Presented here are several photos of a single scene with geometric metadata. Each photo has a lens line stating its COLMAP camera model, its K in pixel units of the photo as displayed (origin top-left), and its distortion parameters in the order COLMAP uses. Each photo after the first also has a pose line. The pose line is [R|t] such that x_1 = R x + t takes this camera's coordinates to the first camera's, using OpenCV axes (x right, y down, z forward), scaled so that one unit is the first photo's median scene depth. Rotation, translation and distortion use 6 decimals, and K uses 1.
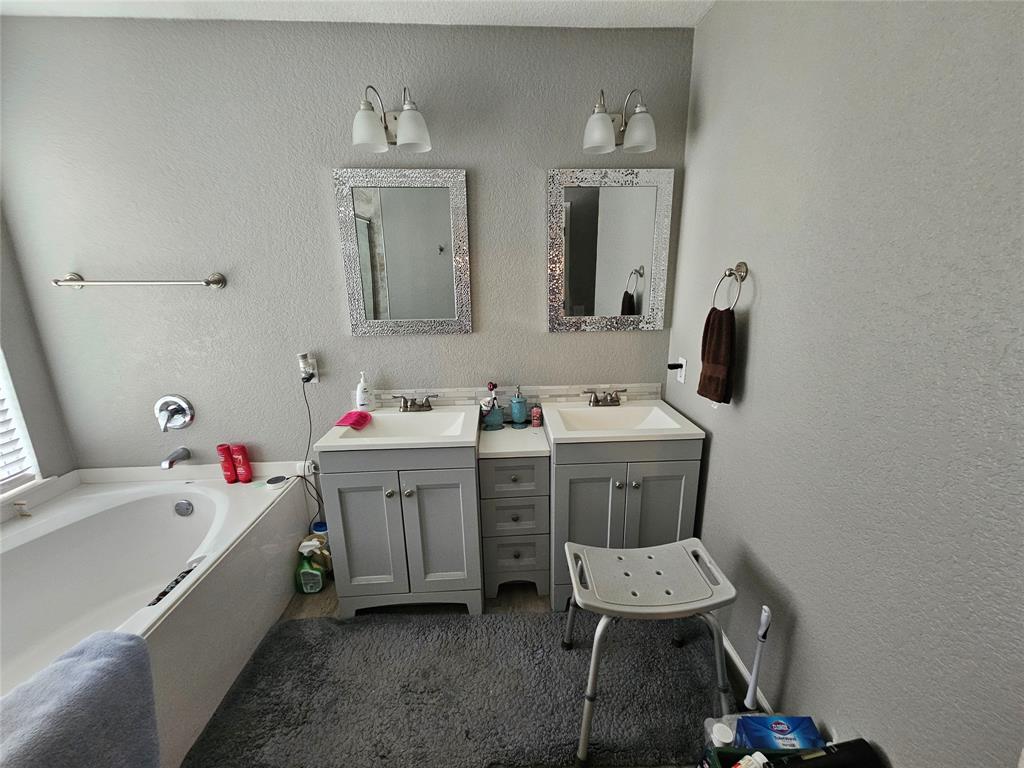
lens RADIAL K [[419.2, 0, 520.9], [0, 419.2, 384.1], [0, 0, 1]] dist [-0.001281, 0.001249]
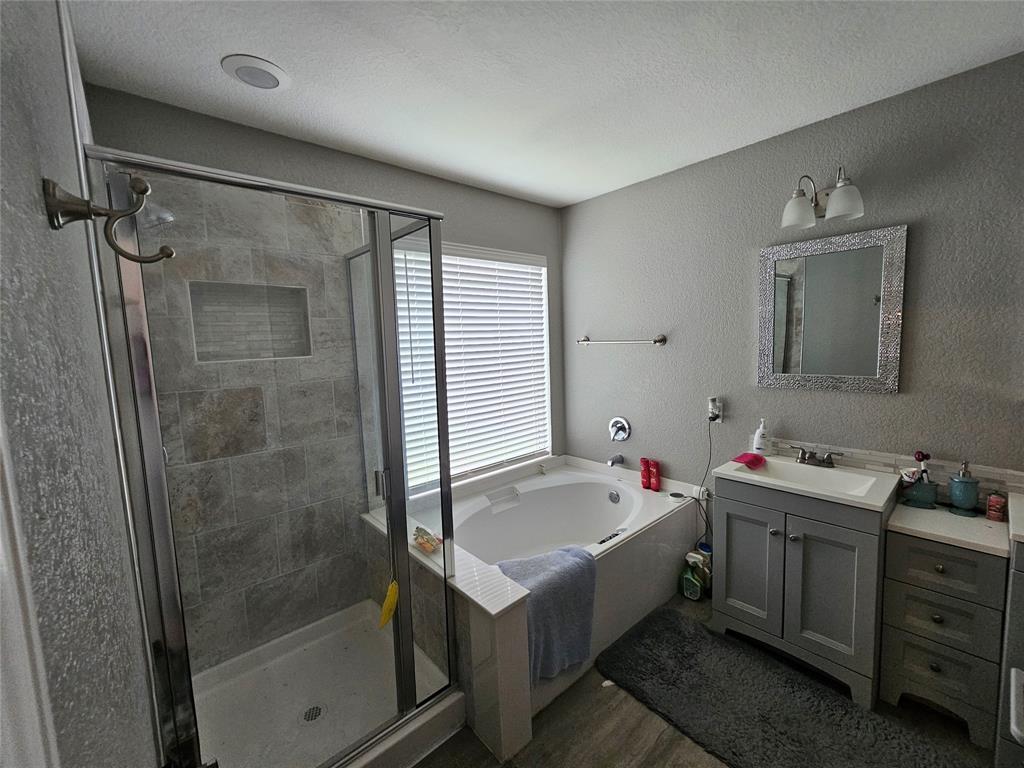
lens RADIAL K [[419.2, 0, 521.3], [0, 419.2, 382.9], [0, 0, 1]] dist [-0.001281, 0.001249]
pose [[0.625316, 0.070364, -0.777193, 0.078615], [-0.166602, 0.985003, -0.044867, 0.033387], [0.762380, 0.157538, 0.627660, -0.201415]]
